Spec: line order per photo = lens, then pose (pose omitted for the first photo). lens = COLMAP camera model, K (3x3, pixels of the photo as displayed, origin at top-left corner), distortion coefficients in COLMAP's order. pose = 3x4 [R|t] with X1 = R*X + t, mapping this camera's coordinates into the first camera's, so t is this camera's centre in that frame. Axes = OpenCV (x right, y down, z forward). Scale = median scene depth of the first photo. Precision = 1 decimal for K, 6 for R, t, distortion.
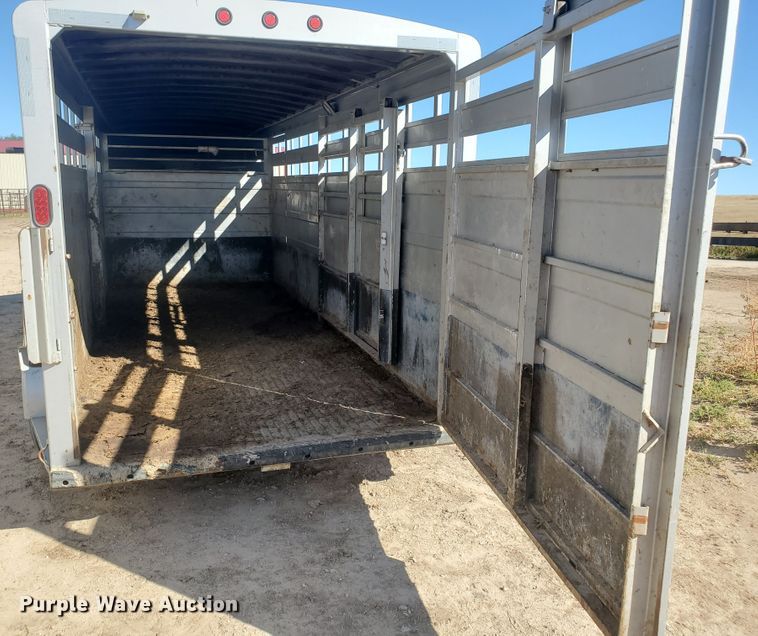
lens RADIAL K [[683.3, 0, 347.4], [0, 683.3, 317.2], [0, 0, 1]] dist [0.080803, -0.074275]
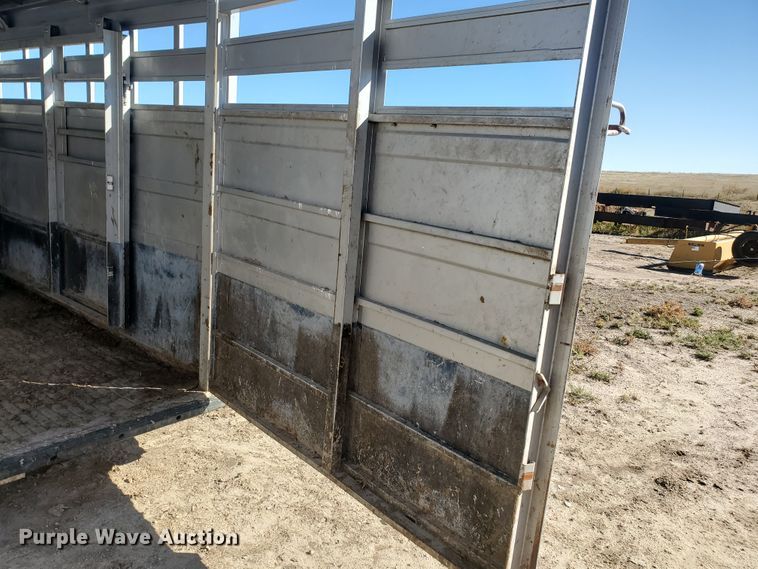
lens RADIAL K [[621.6, 0, 382.4], [0, 621.6, 286.5], [0, 0, 1]] dist [0.022700, 0.016627]
pose [[0.832670, -0.061500, 0.550345, -0.143377], [0.034831, 0.997663, 0.058787, -0.028386], [-0.552674, -0.029781, 0.832865, 0.210277]]
